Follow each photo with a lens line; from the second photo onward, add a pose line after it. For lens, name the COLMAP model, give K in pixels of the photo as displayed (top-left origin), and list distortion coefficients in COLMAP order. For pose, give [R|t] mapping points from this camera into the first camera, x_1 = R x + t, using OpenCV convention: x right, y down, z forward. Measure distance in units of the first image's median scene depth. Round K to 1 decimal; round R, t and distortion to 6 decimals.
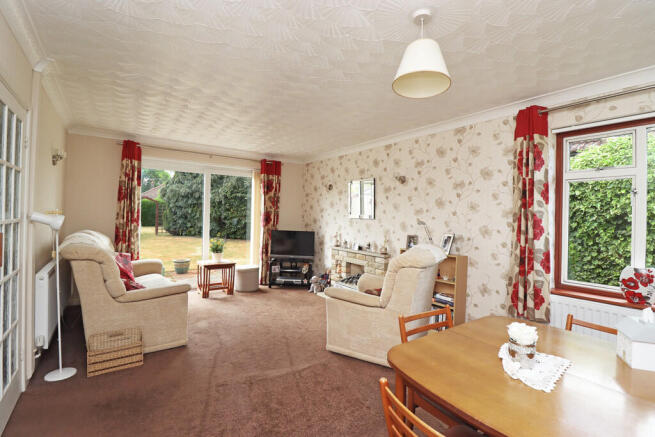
lens RADIAL K [[305.4, 0, 326.8], [0, 305.4, 214.1], [0, 0, 1]] dist [-0.002681, -0.003524]
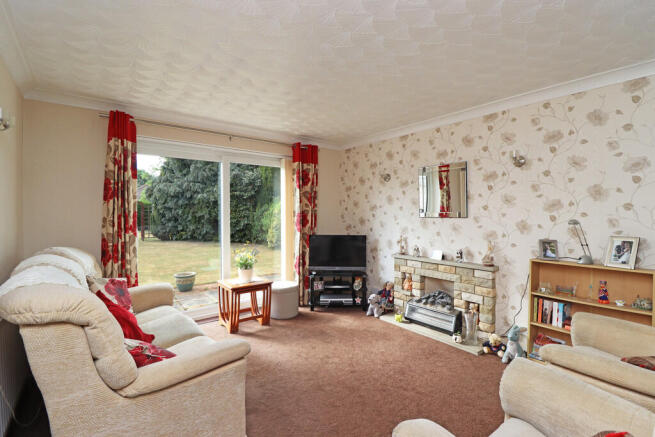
lens RADIAL K [[305.4, 0, 329.9], [0, 305.4, 215.8], [0, 0, 1]] dist [-0.002681, -0.003524]
pose [[0.998133, -0.024649, 0.055888, -0.186400], [0.024018, 0.999640, 0.011938, -0.004054], [-0.056163, -0.010574, 0.998366, 0.246762]]
